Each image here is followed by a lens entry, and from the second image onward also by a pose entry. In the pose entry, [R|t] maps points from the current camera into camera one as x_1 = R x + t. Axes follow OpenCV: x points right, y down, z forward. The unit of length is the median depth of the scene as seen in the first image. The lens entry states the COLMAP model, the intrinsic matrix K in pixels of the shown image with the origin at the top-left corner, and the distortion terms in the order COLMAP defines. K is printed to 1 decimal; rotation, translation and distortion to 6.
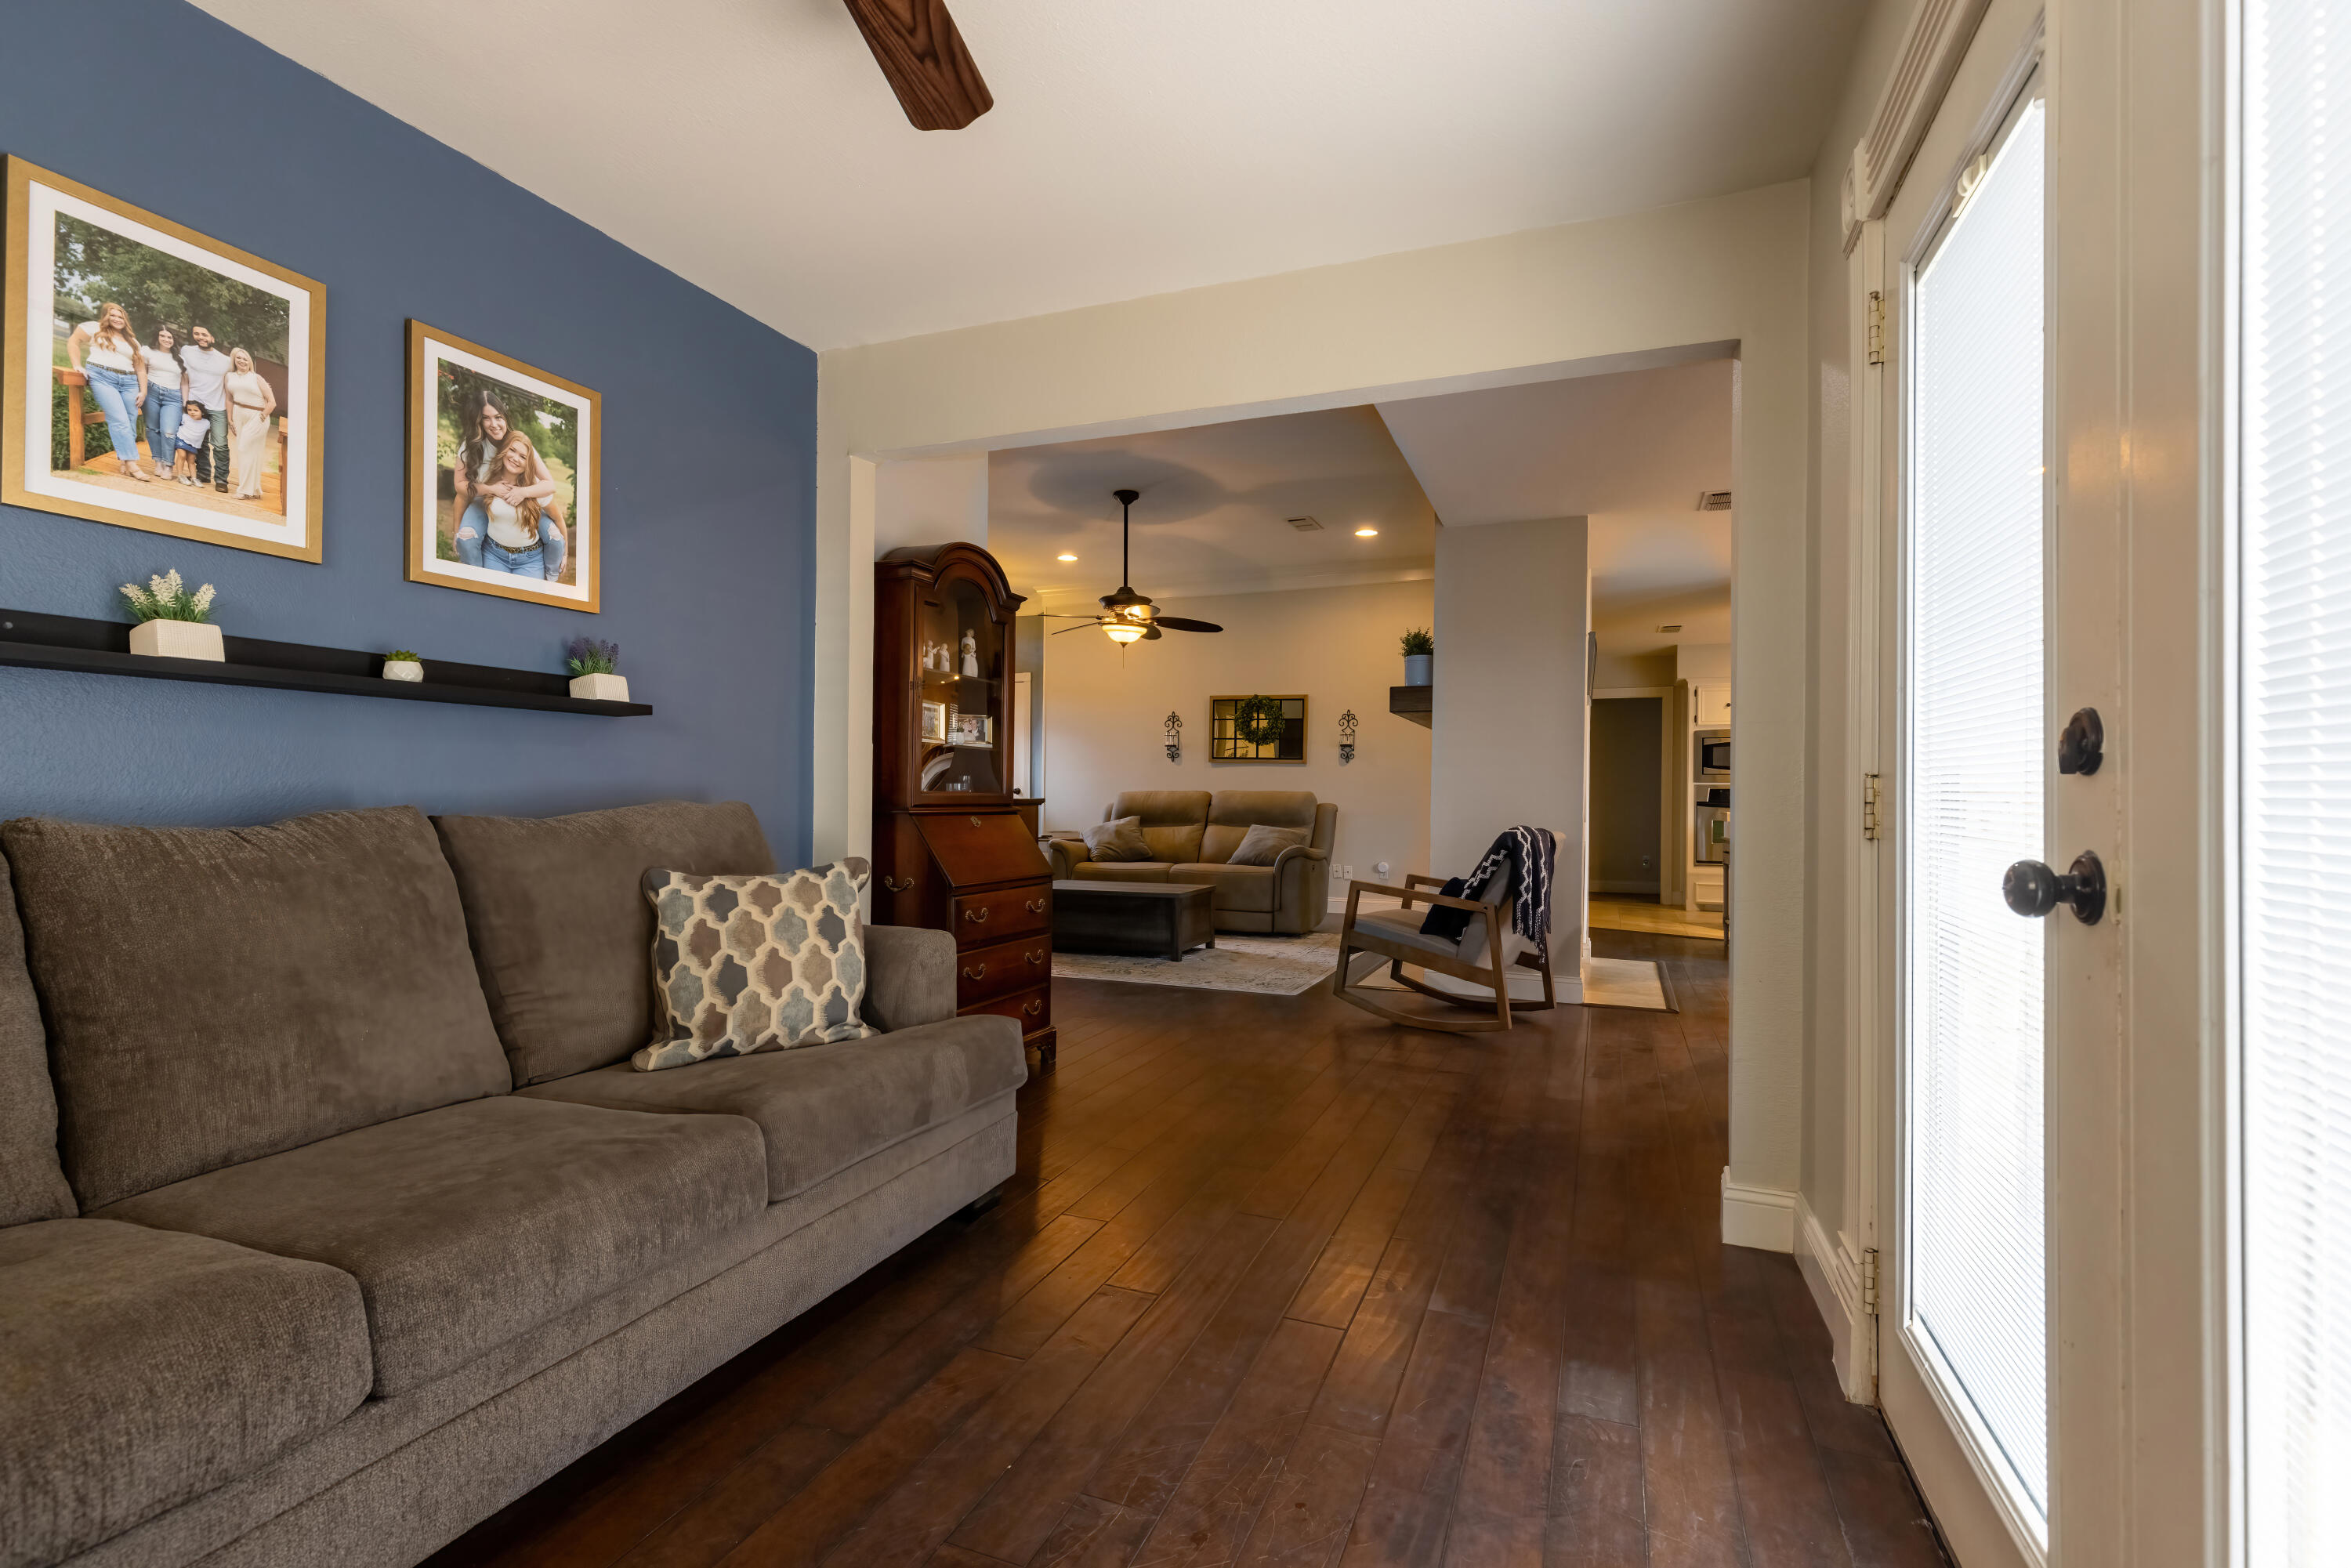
lens RADIAL K [[1082.1, 0, 1162.3], [0, 1082.1, 790.4], [0, 0, 1]] dist [0.007846, -0.001514]
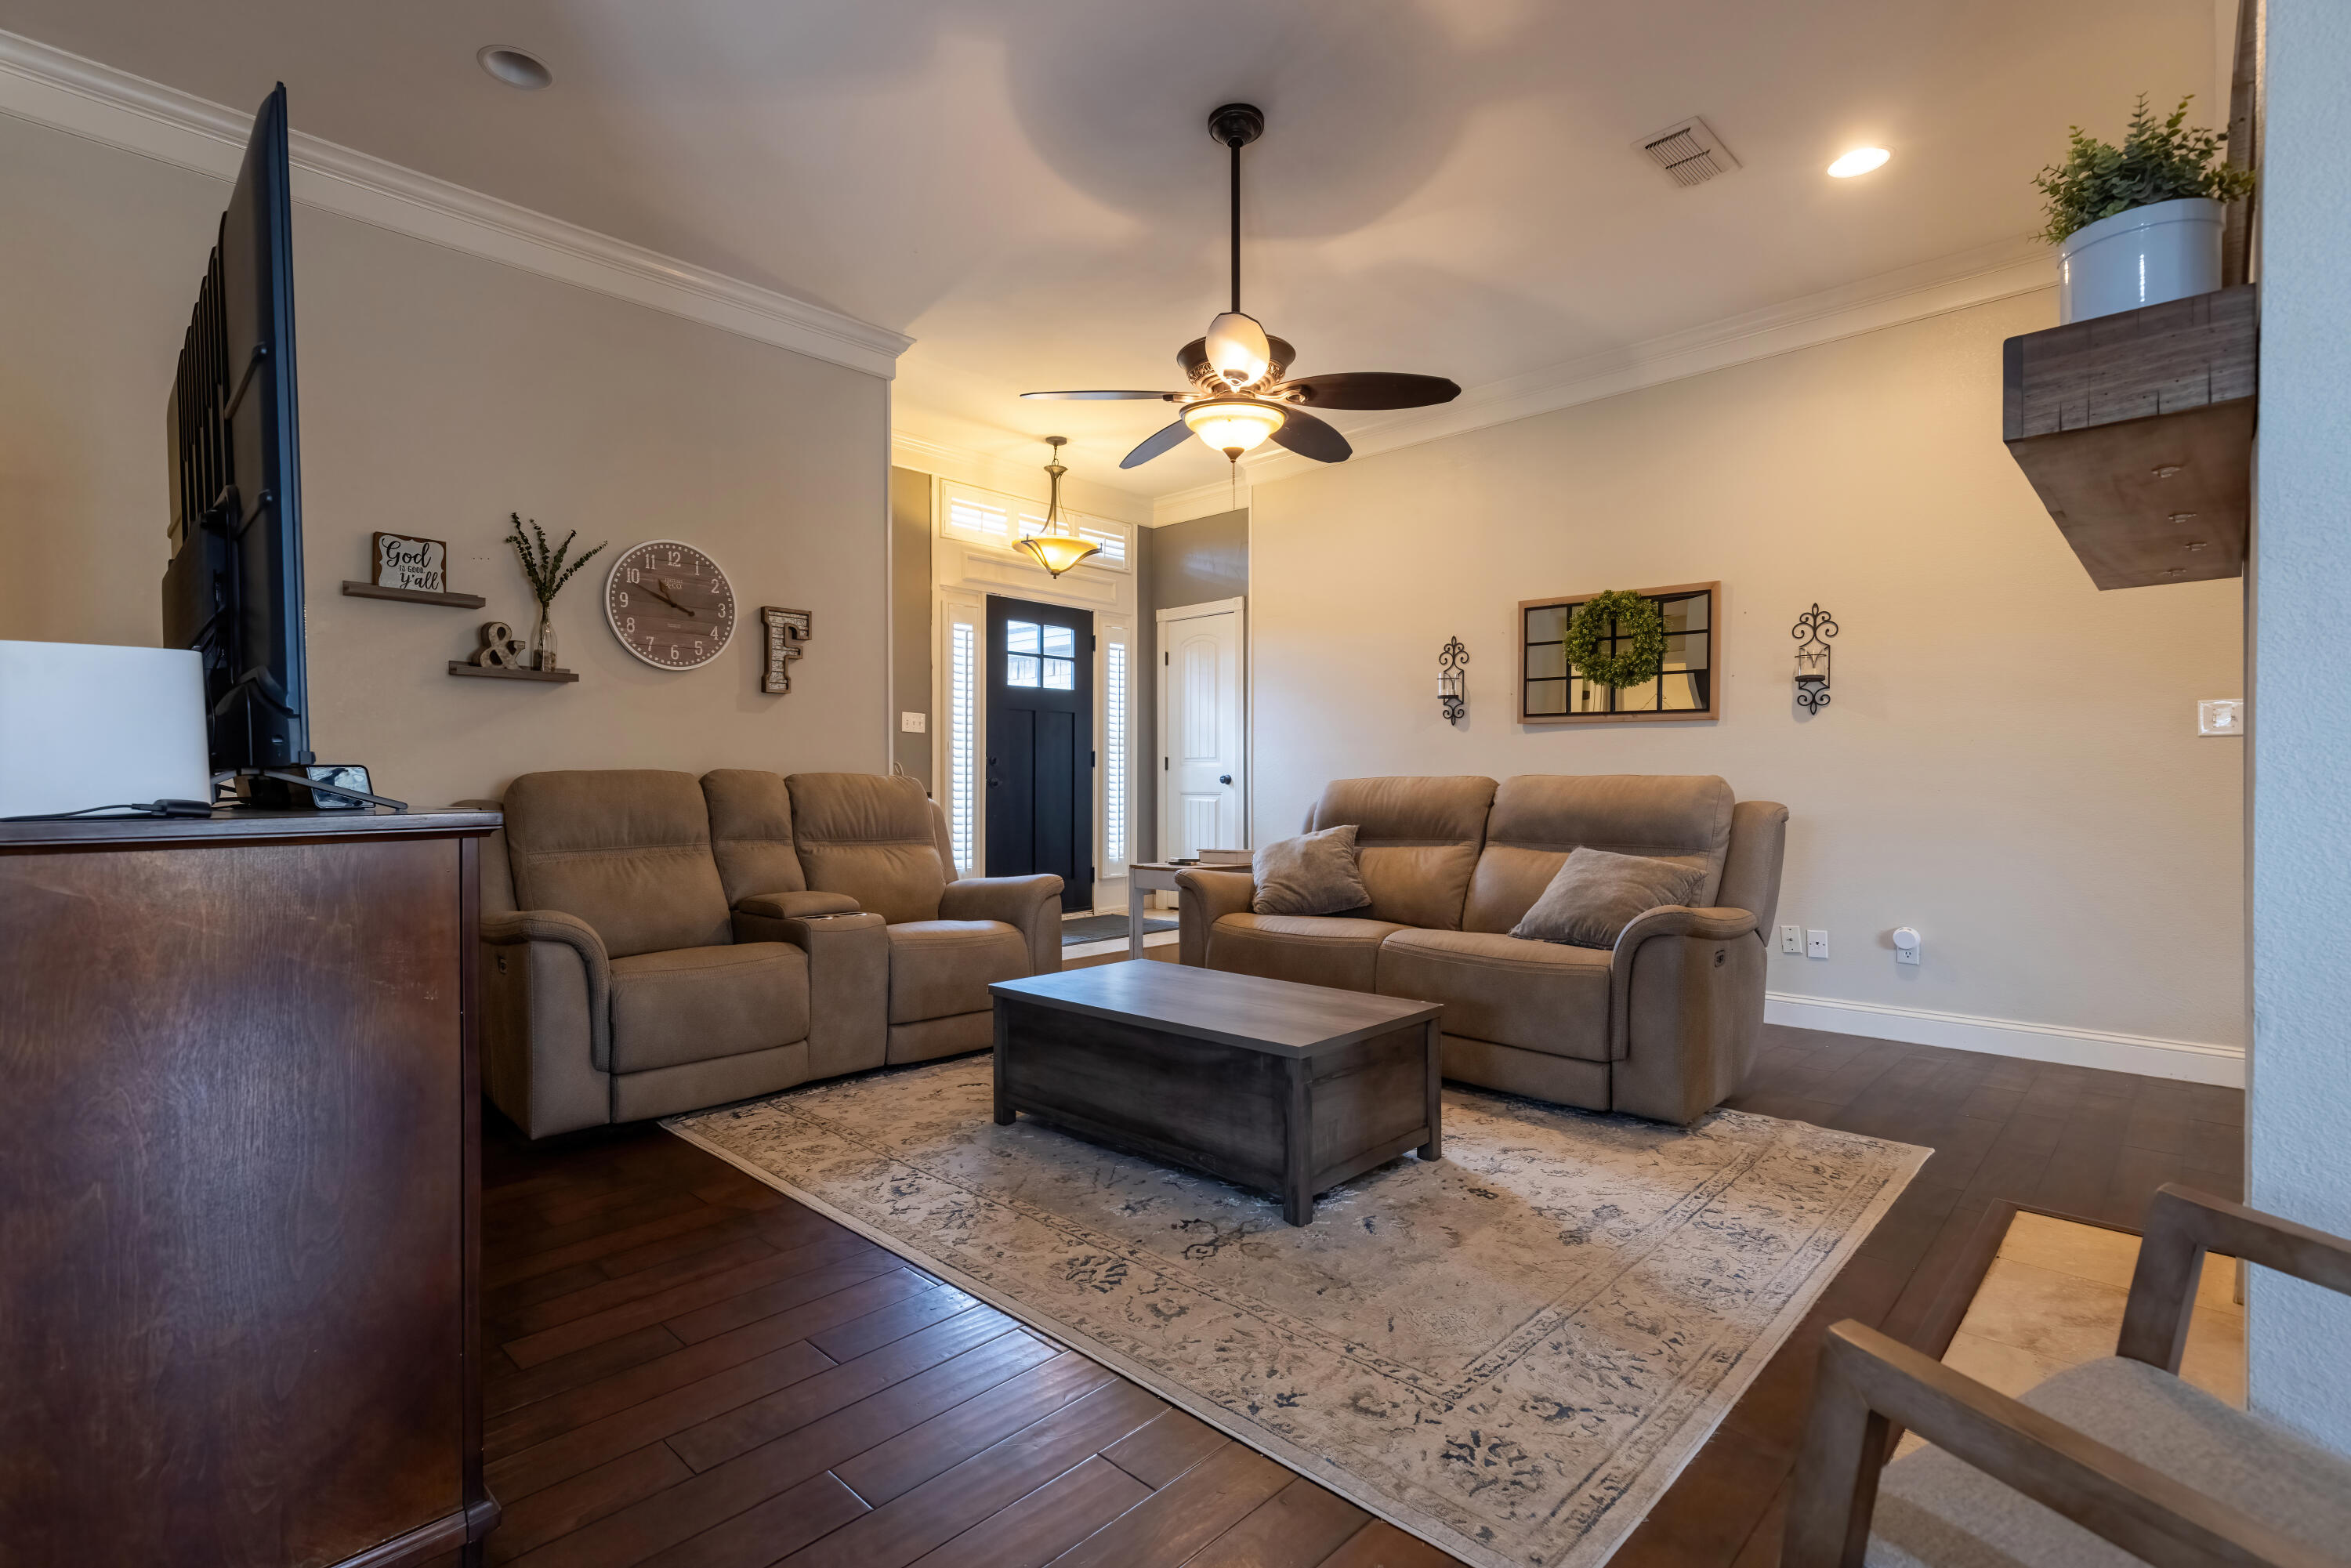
lens RADIAL K [[1082.1, 0, 1143.7], [0, 1082.1, 775.1], [0, 0, 1]] dist [0.007846, -0.001514]
pose [[0.925777, -0.010039, -0.377936, 0.086286], [0.008884, 0.999949, -0.004800, 0.001079], [0.377965, 0.001086, 0.925819, 0.491516]]
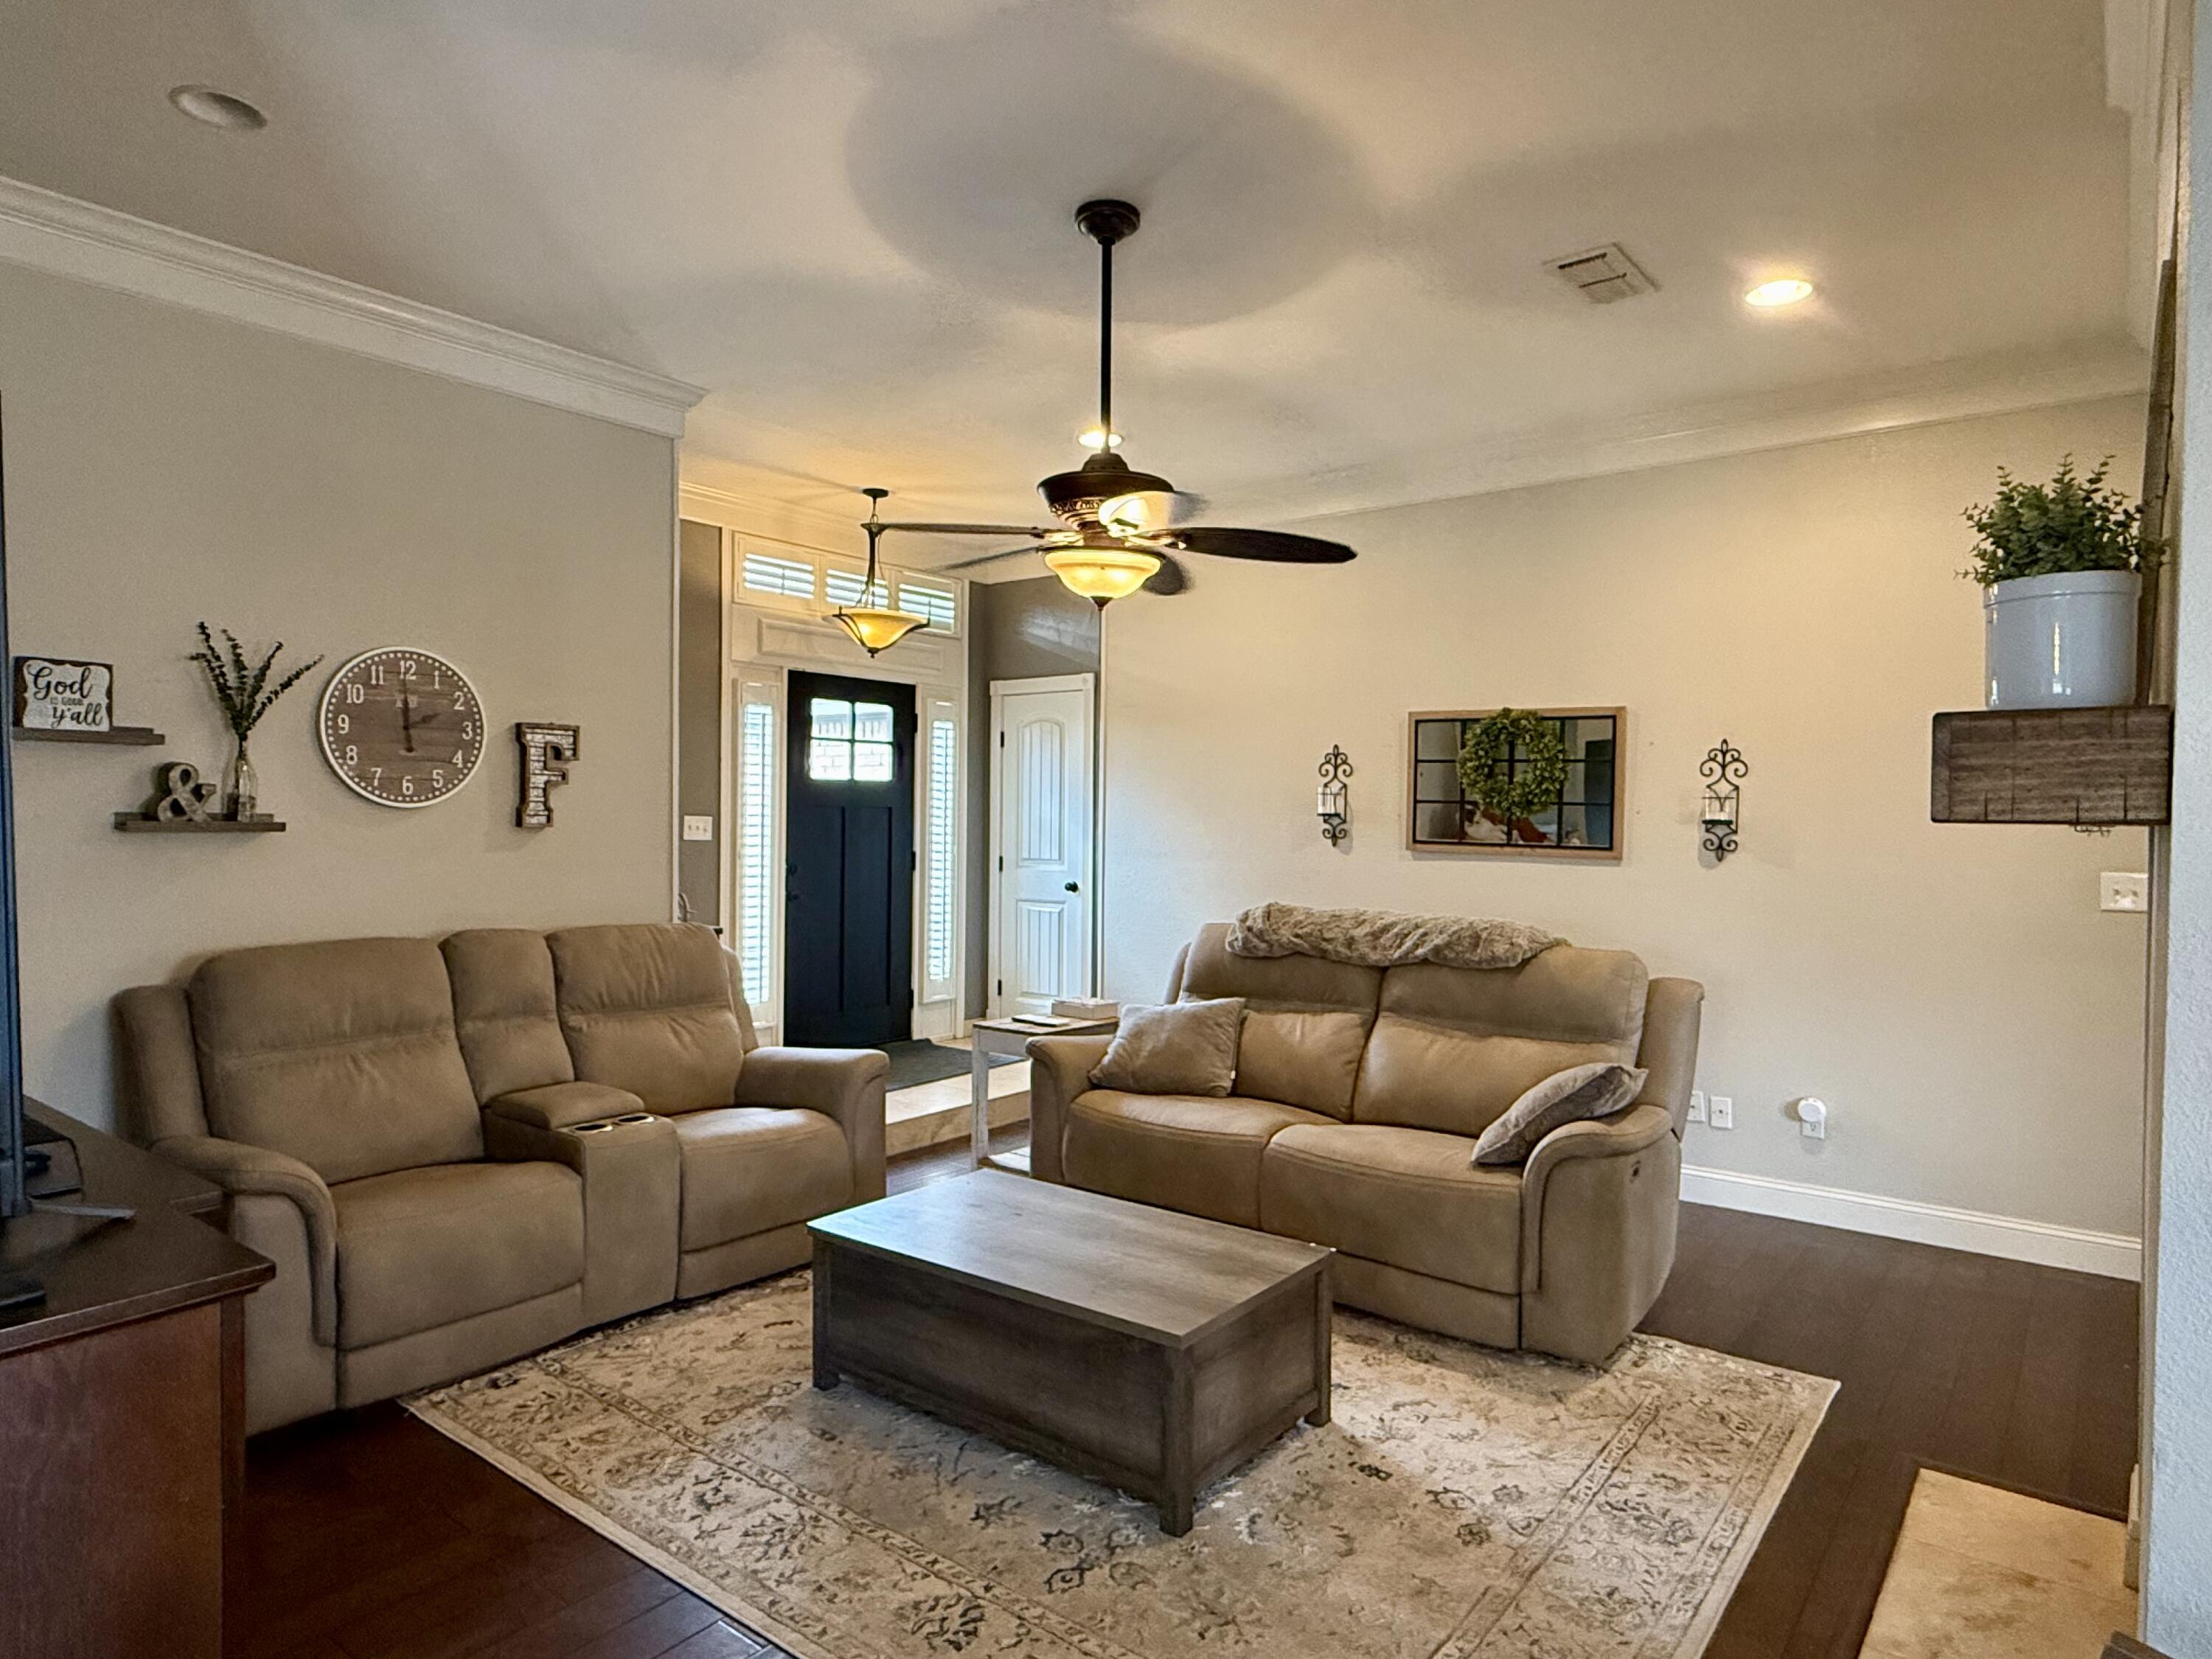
lens RADIAL K [[1286.1, 0, 1102.6], [0, 1286.1, 815.0], [0, 0, 1]] dist [0.000811, -0.001070]
pose [[0.962379, 0.003551, -0.271687, 0.079427], [-0.002025, 0.999981, 0.005898, -0.052126], [0.271703, -0.005126, 0.962368, 0.479182]]
